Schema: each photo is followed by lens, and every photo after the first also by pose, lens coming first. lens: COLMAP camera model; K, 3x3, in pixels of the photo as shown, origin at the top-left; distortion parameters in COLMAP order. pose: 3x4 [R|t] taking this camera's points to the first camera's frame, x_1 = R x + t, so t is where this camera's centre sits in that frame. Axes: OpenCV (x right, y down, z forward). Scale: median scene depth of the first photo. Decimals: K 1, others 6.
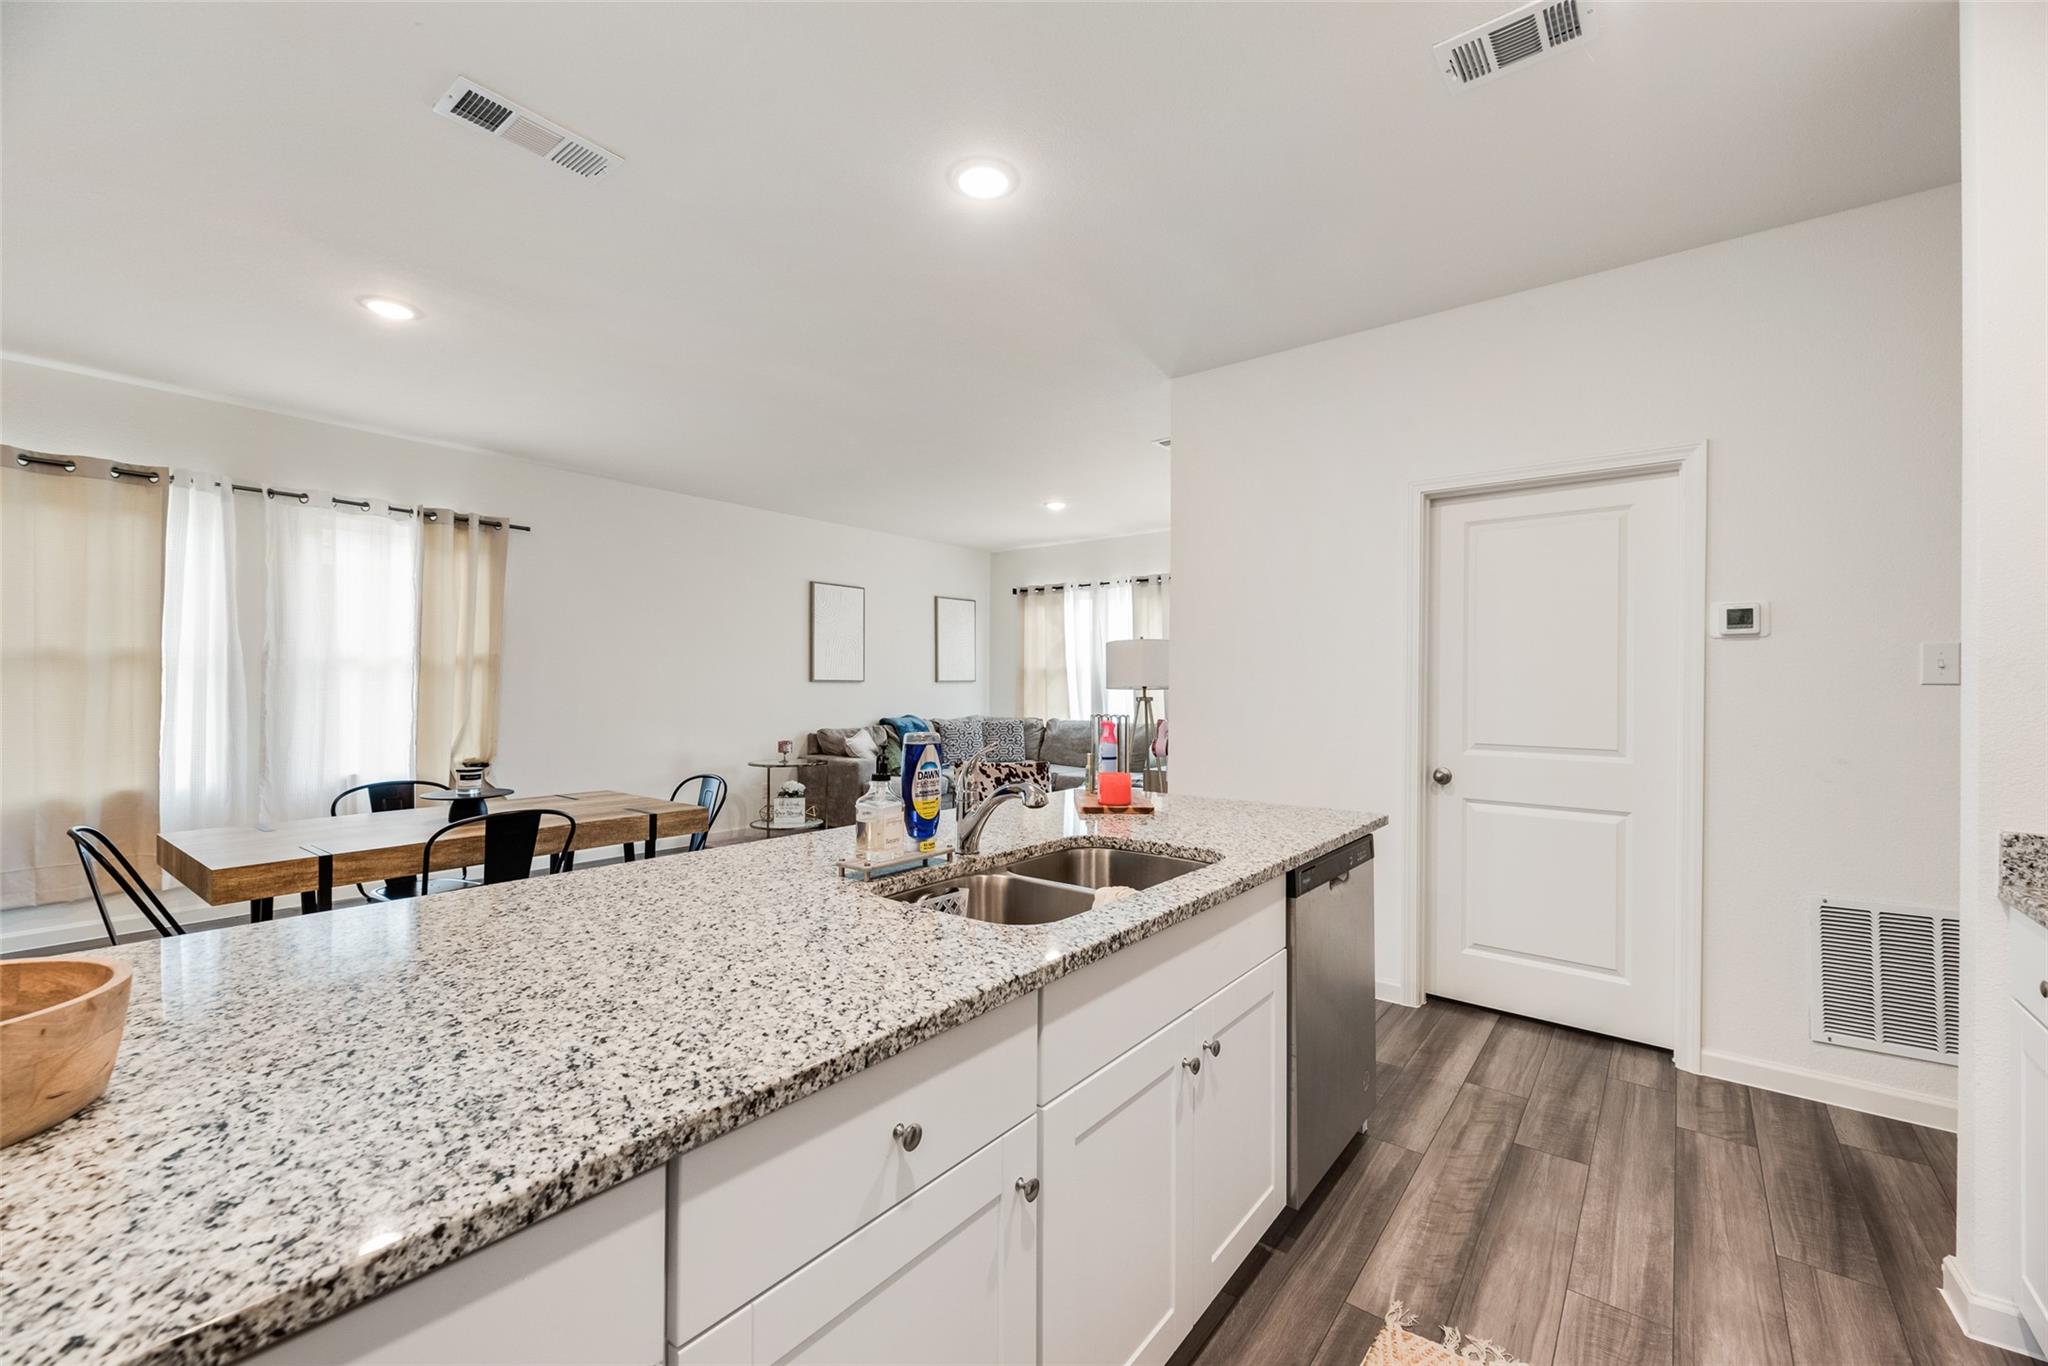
lens RADIAL K [[812.6, 0, 1017.9], [0, 812.6, 691.5], [0, 0, 1]] dist [-0.000535, -0.000013]
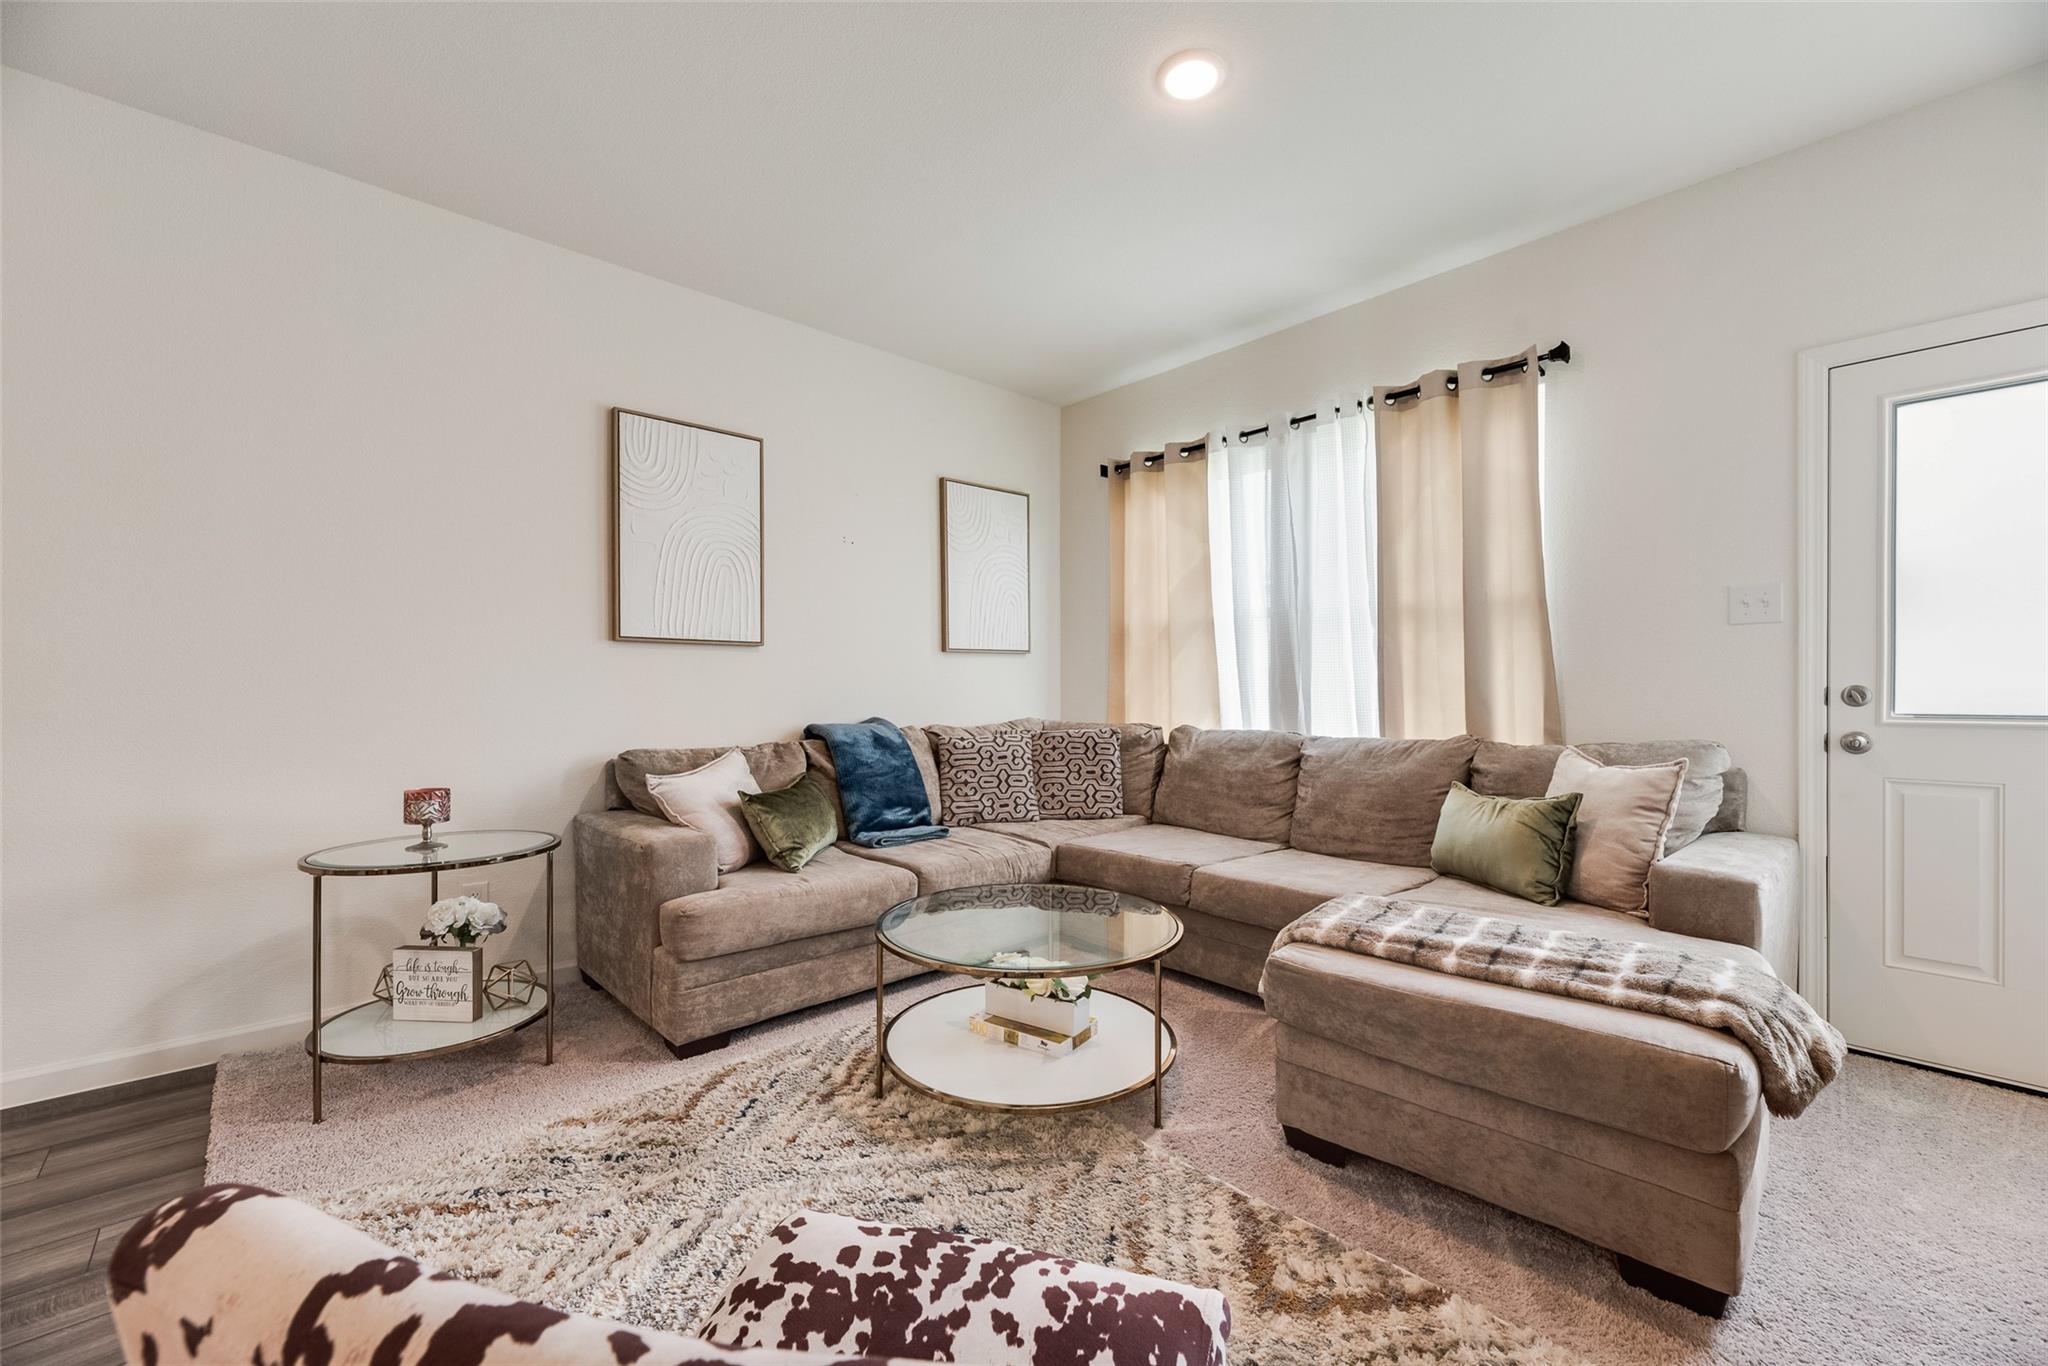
lens RADIAL K [[812.6, 0, 1017.9], [0, 812.6, 691.5], [0, 0, 1]] dist [-0.000535, -0.000013]
pose [[0.987850, -0.003108, -0.155381, 0.021930], [0.002796, 0.999994, -0.002230, 0.014512], [0.155387, 0.001768, 0.987852, 0.527053]]
